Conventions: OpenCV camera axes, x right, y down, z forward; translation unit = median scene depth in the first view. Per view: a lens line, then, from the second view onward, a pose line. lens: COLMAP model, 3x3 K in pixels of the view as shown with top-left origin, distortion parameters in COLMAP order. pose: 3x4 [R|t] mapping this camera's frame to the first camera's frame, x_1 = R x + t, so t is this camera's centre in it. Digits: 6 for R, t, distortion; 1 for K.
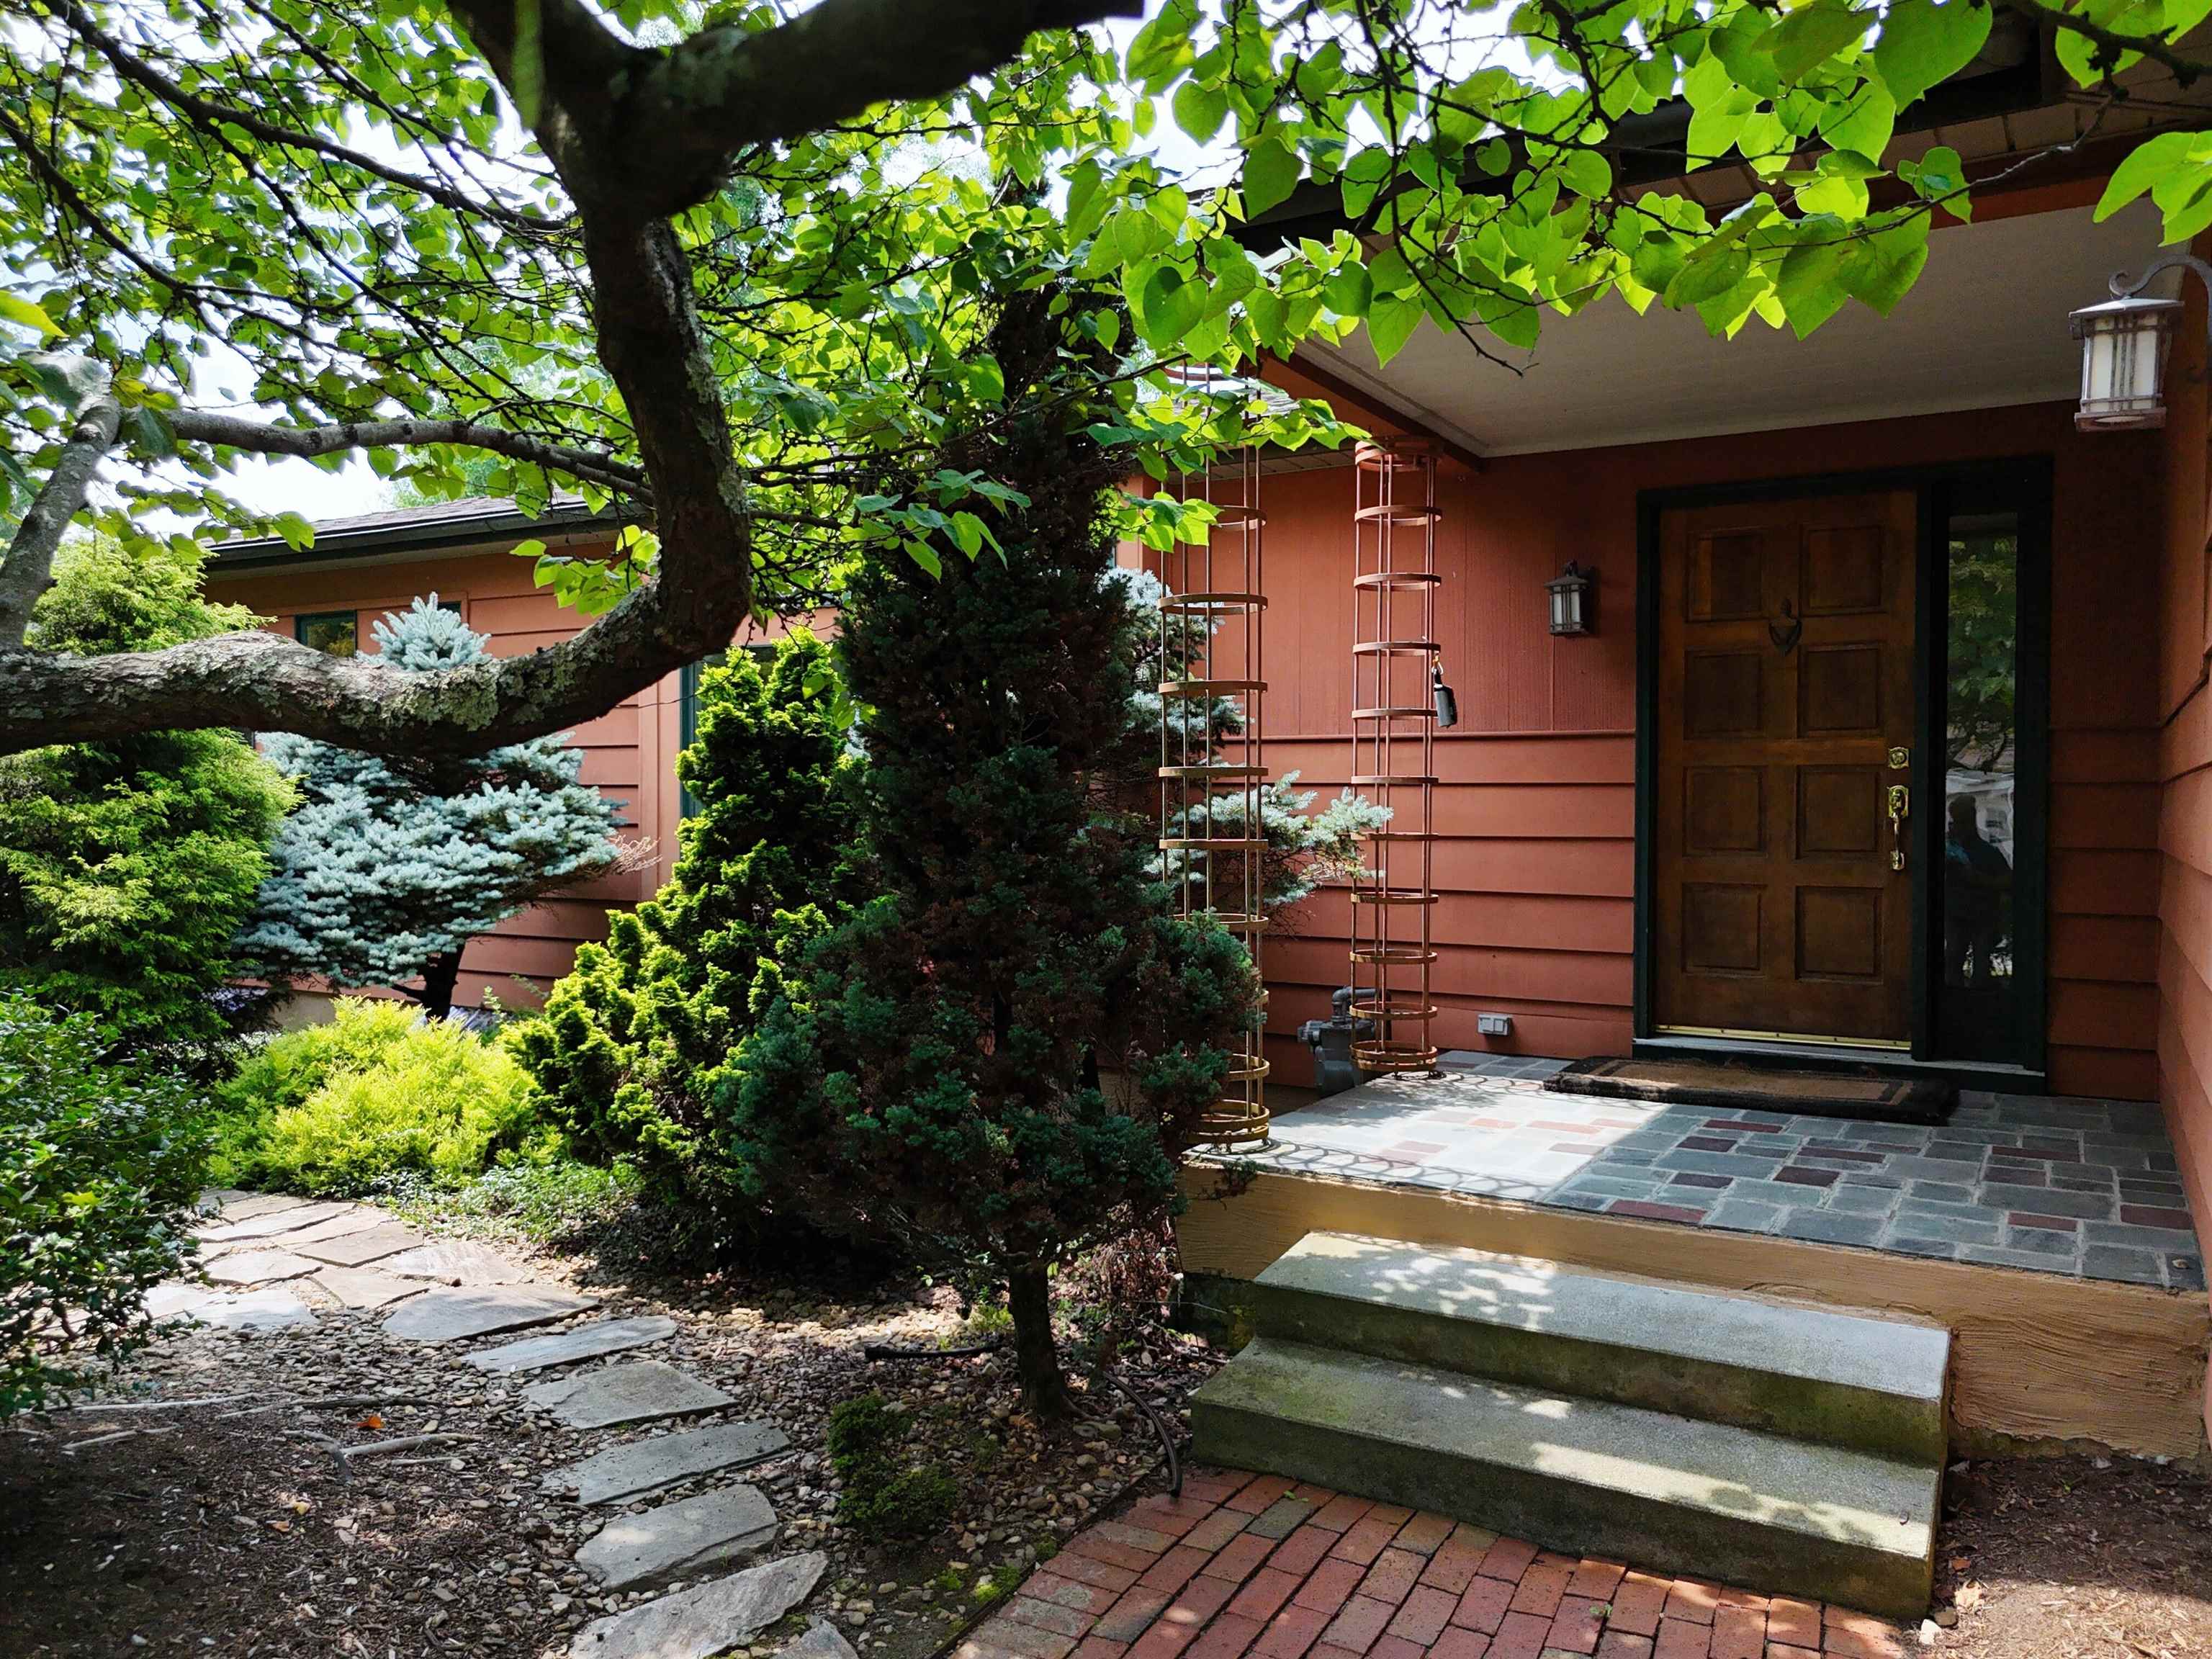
lens RADIAL K [[1625.0, 0, 1107.9], [0, 1625.0, 828.7], [0, 0, 1]] dist [0.011505, -0.001170]
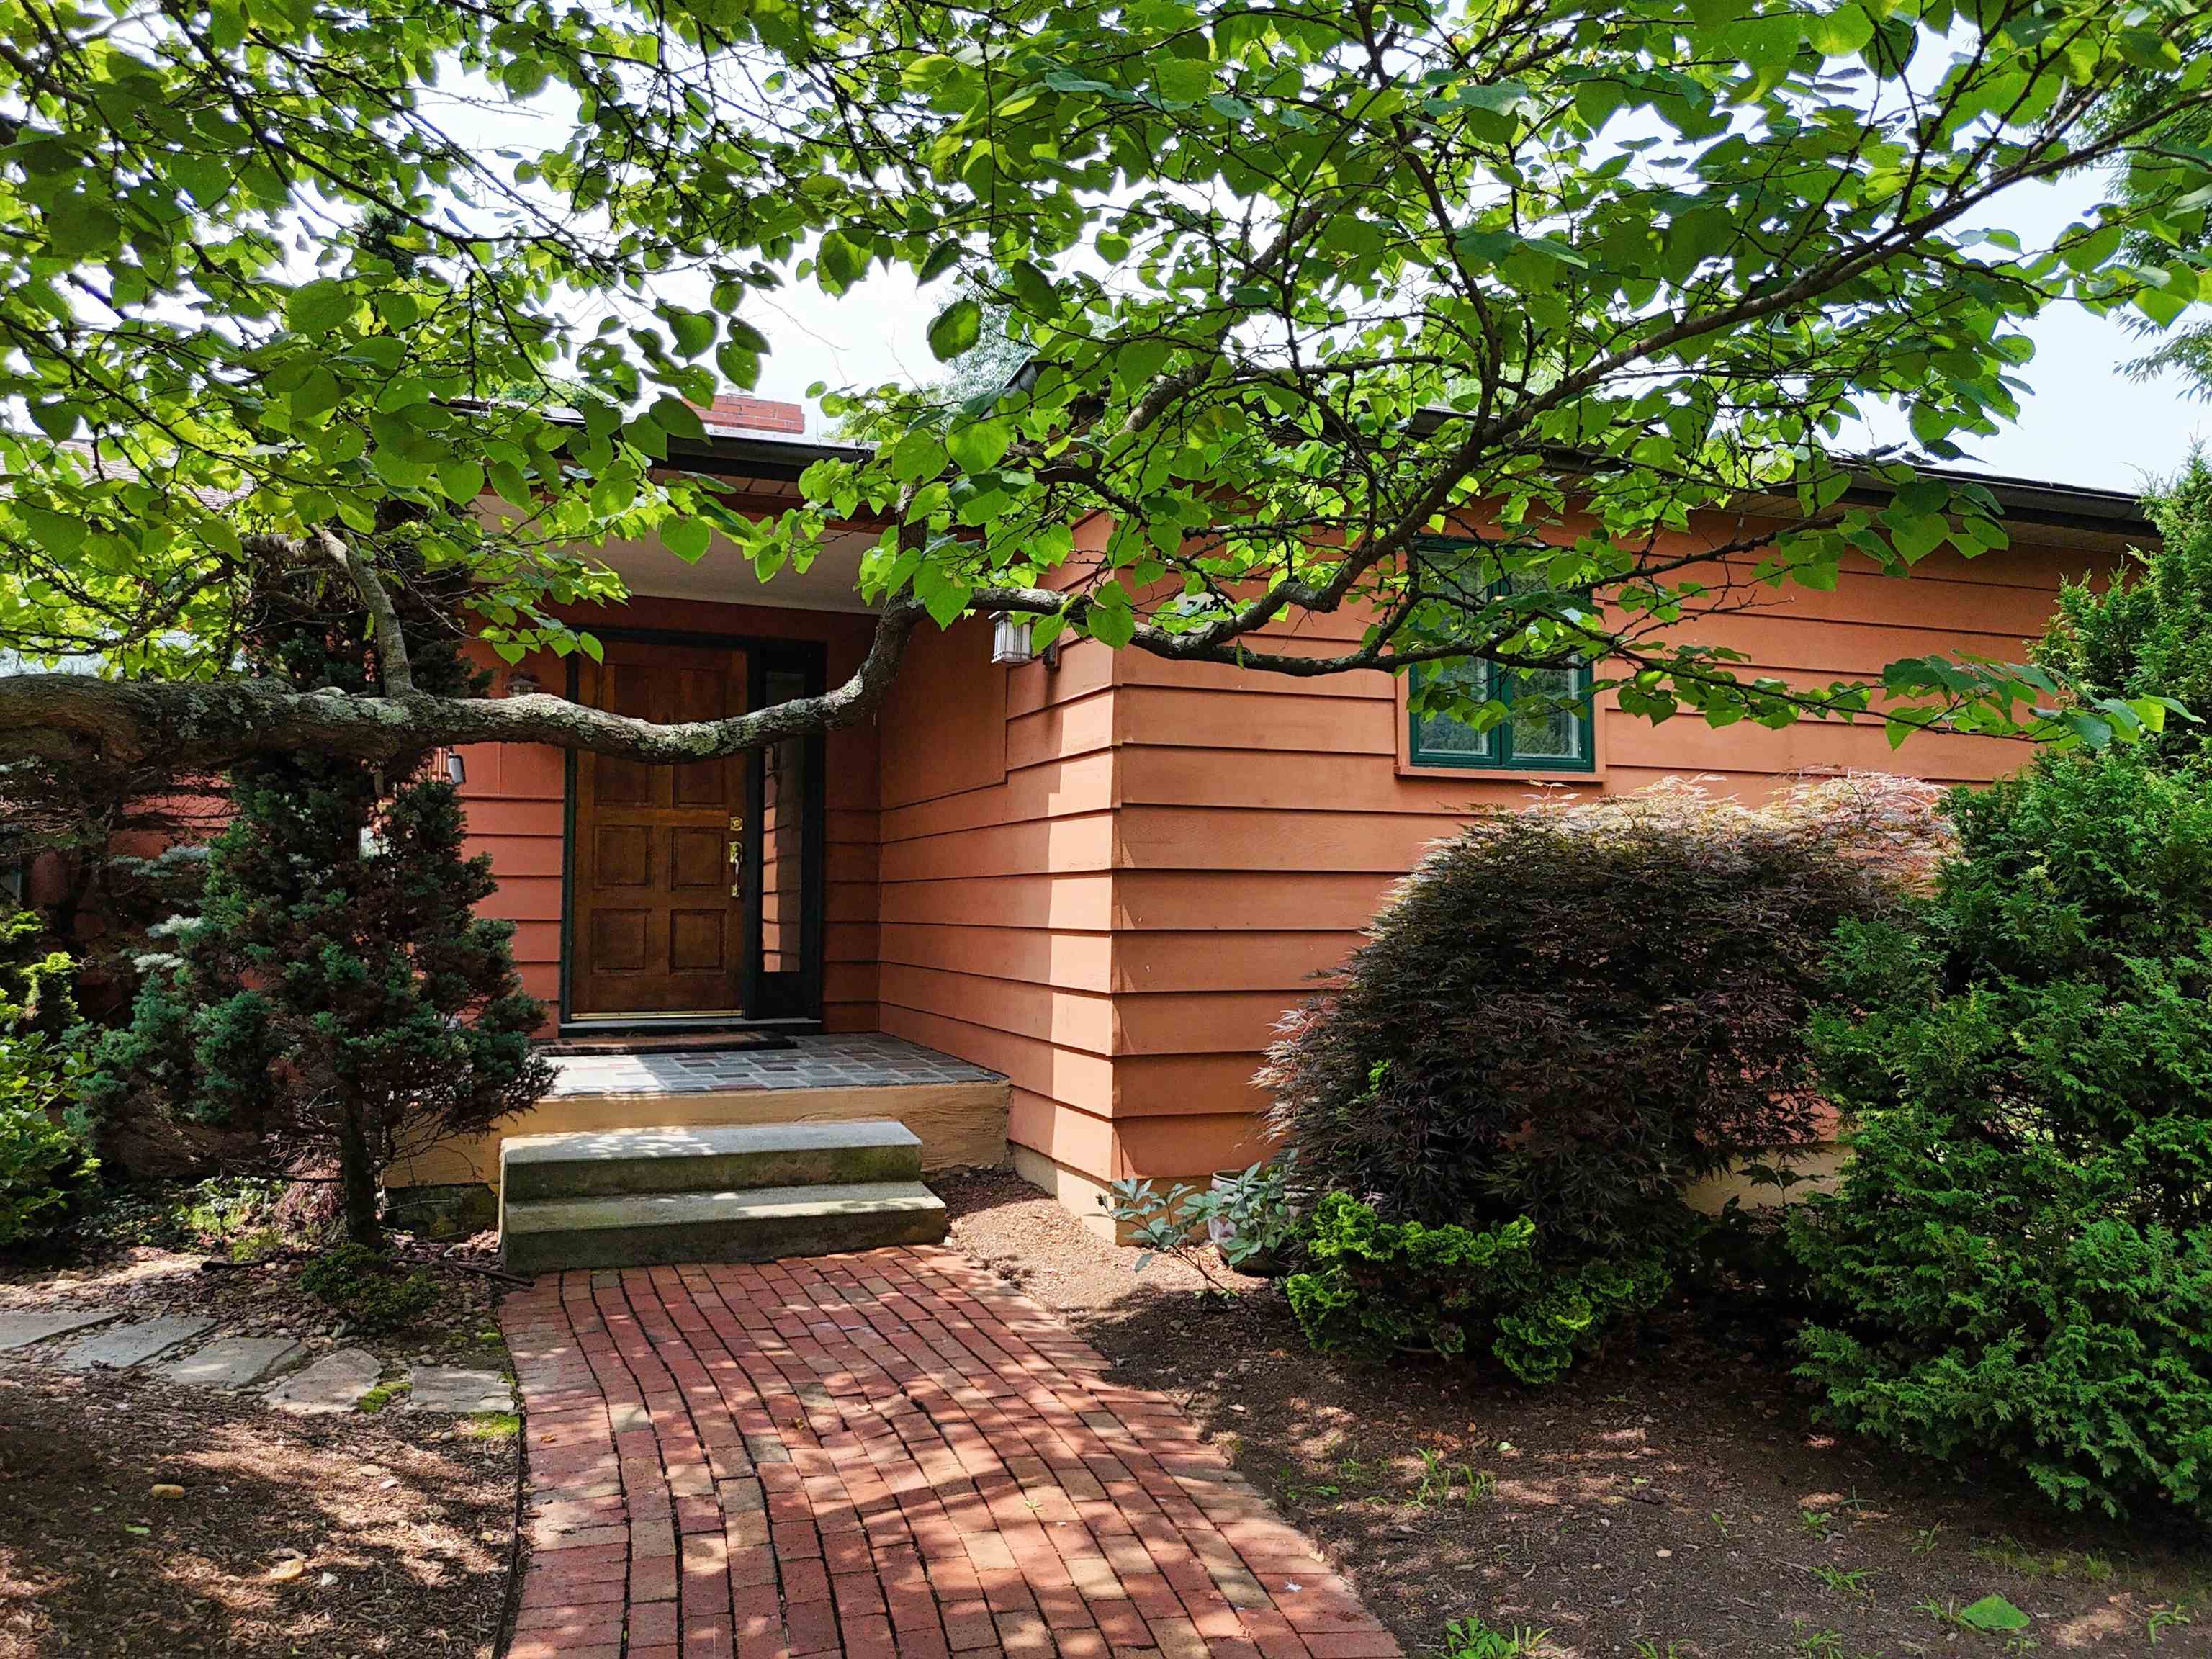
lens RADIAL K [[1625.0, 0, 1104.4], [0, 1625.0, 829.5], [0, 0, 1]] dist [0.011505, -0.001170]
pose [[0.616505, 0.036624, 0.786499, -0.942732], [0.006423, 0.998650, -0.051538, 0.079946], [-0.787325, 0.036825, 0.615438, -0.399503]]
